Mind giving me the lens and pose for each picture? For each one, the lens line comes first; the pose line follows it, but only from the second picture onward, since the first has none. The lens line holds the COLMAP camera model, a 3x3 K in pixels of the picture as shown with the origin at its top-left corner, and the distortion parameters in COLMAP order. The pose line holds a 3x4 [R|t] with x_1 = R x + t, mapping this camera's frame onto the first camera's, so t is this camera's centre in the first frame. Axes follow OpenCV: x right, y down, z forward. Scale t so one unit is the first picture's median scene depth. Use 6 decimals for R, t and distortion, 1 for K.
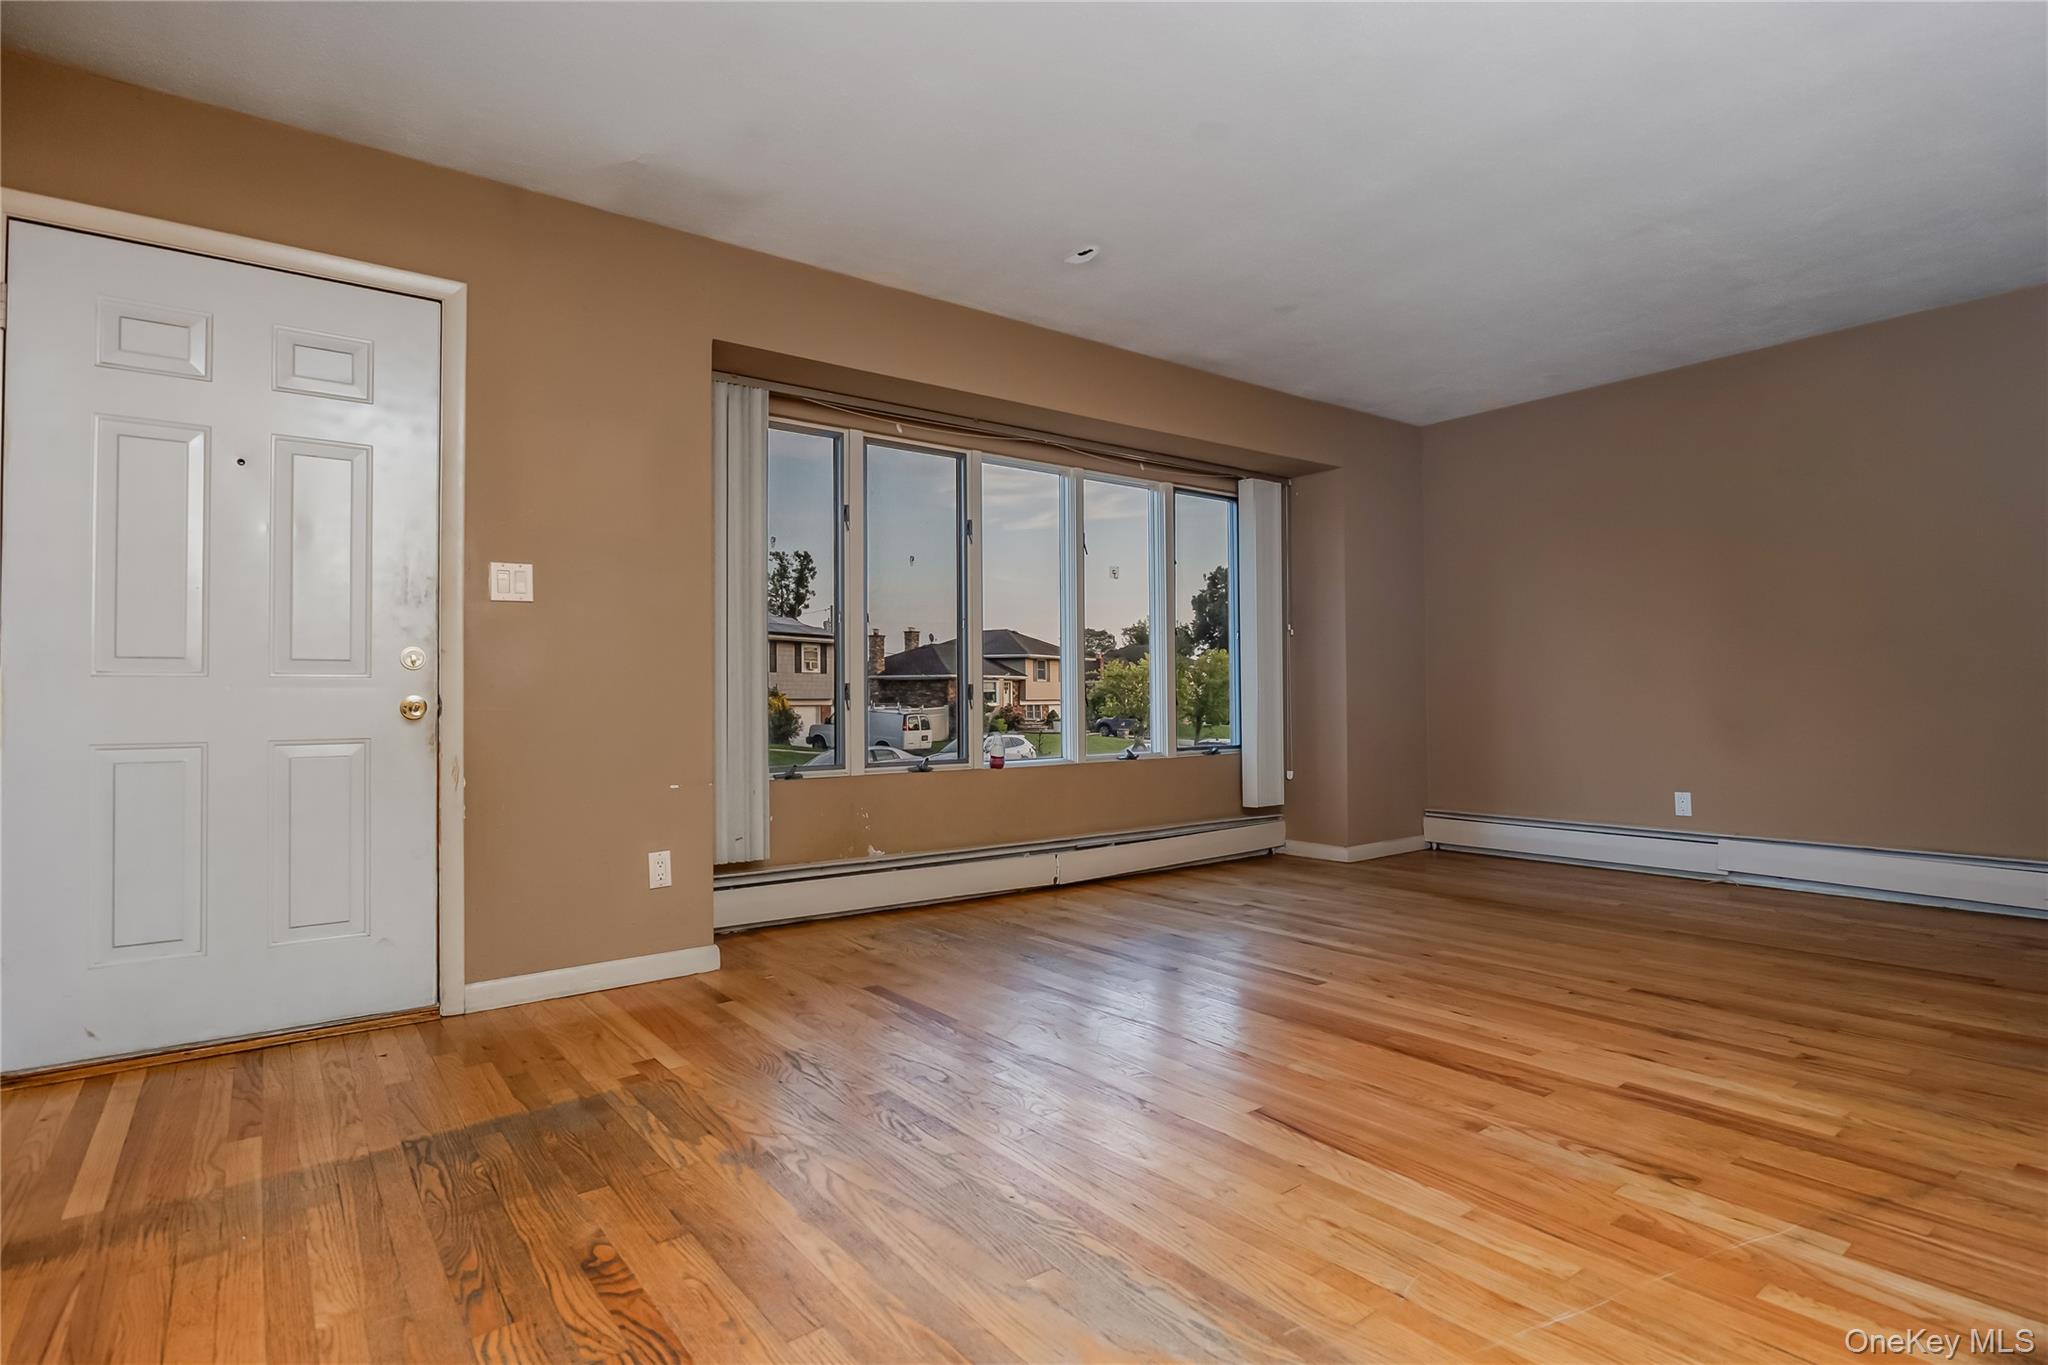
lens RADIAL K [[1032.7, 0, 1022.6], [0, 1032.7, 685.6], [0, 0, 1]] dist [0.000811, -0.000617]
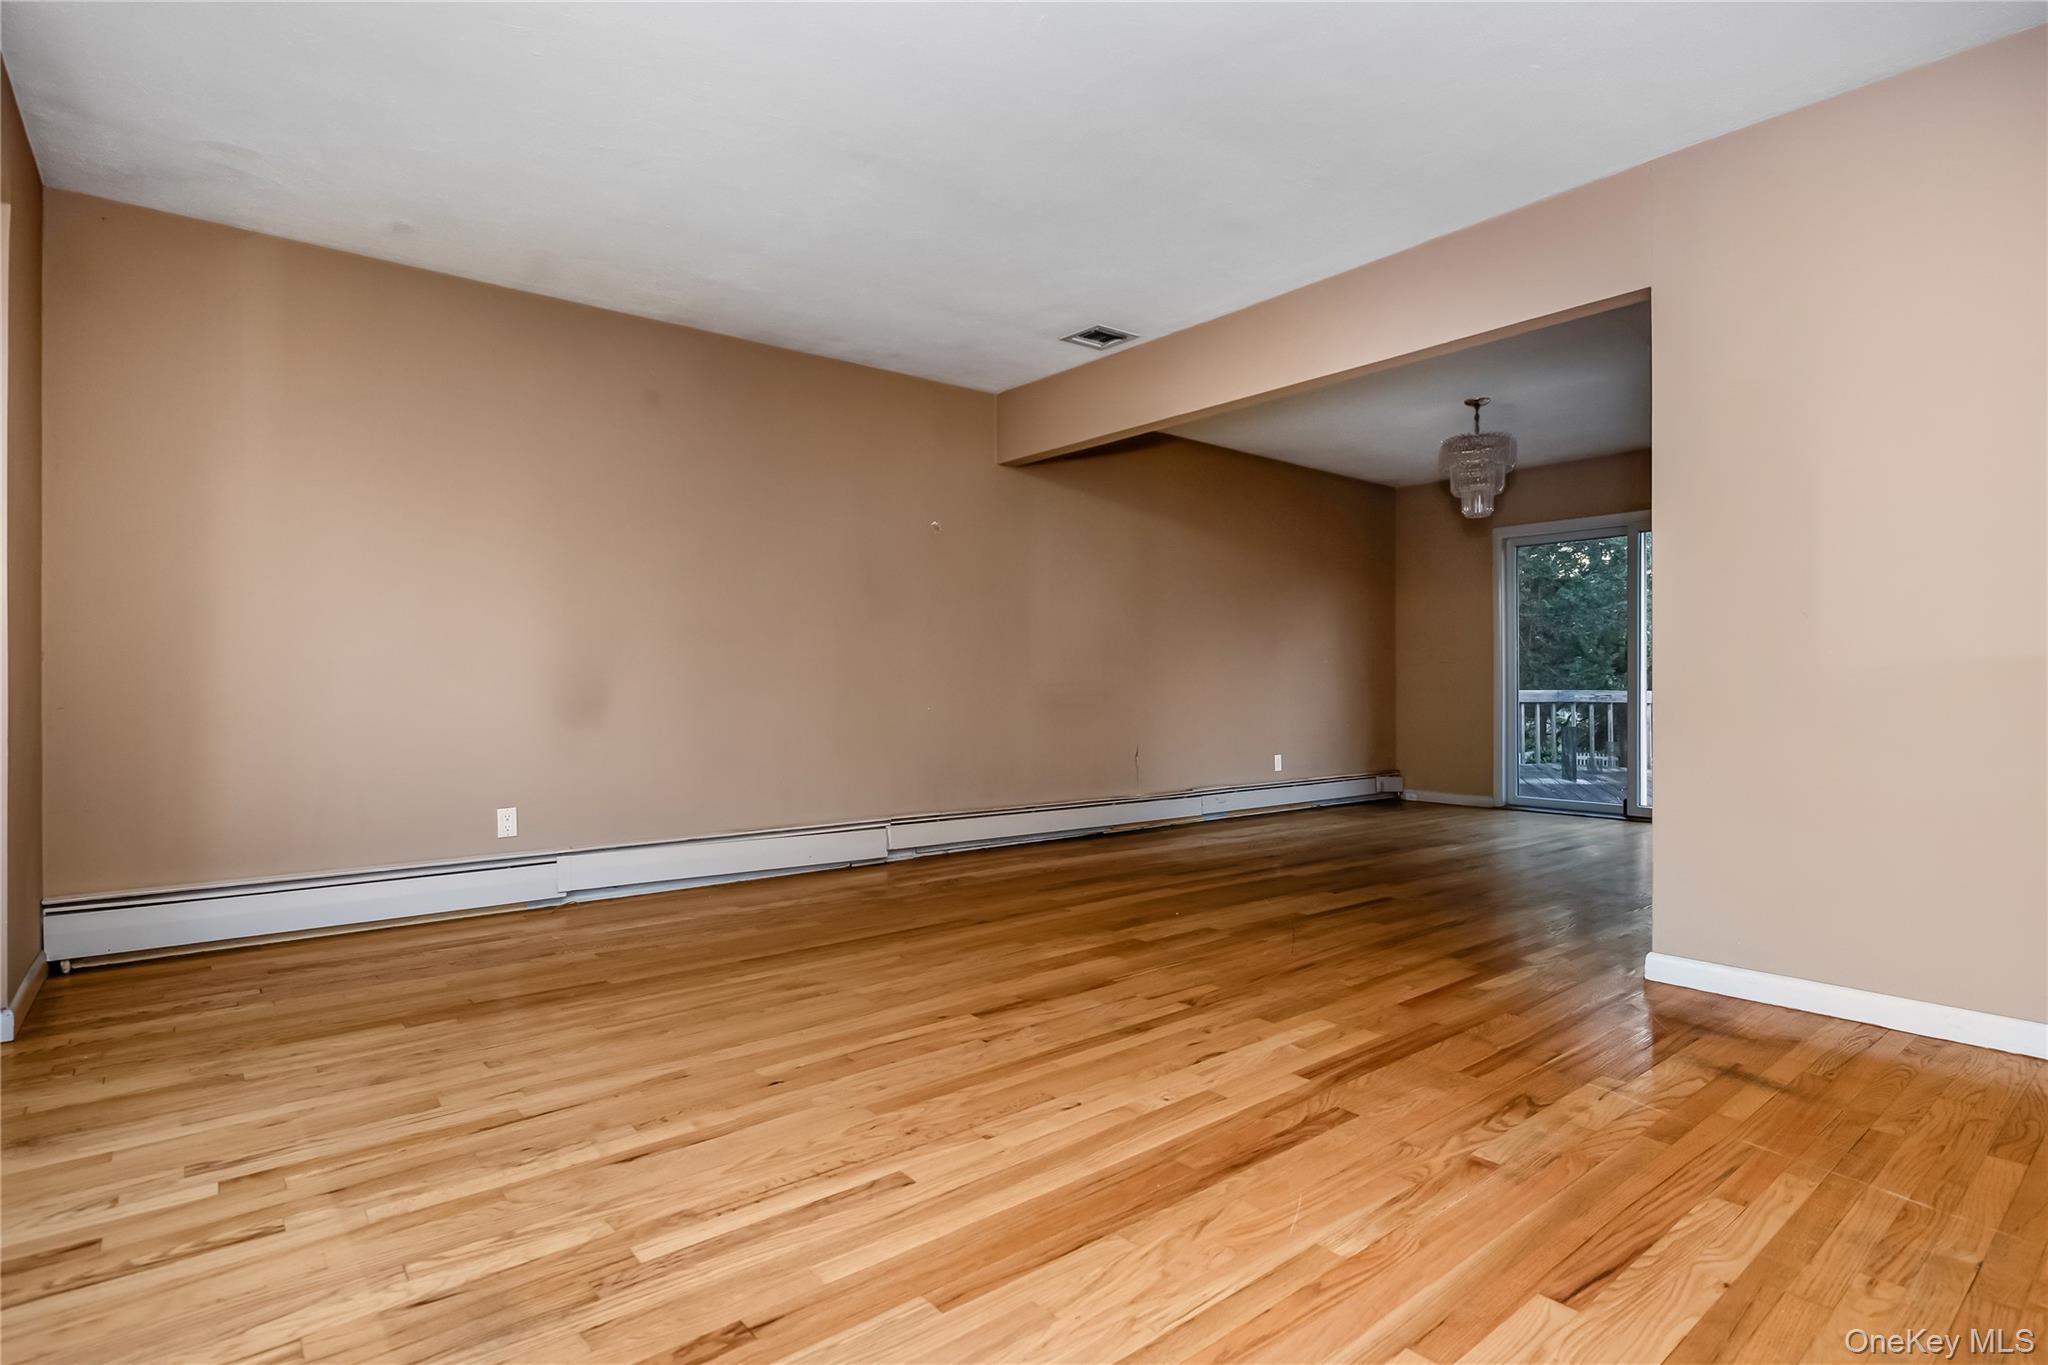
lens RADIAL K [[1032.7, 0, 1022.3], [0, 1032.7, 685.8], [0, 0, 1]] dist [0.000811, -0.000617]
pose [[-0.046441, 0.008911, 0.998881, -0.407462], [-0.013308, 0.999866, -0.009539, 0.017825], [-0.998832, -0.013736, -0.046316, 1.292198]]
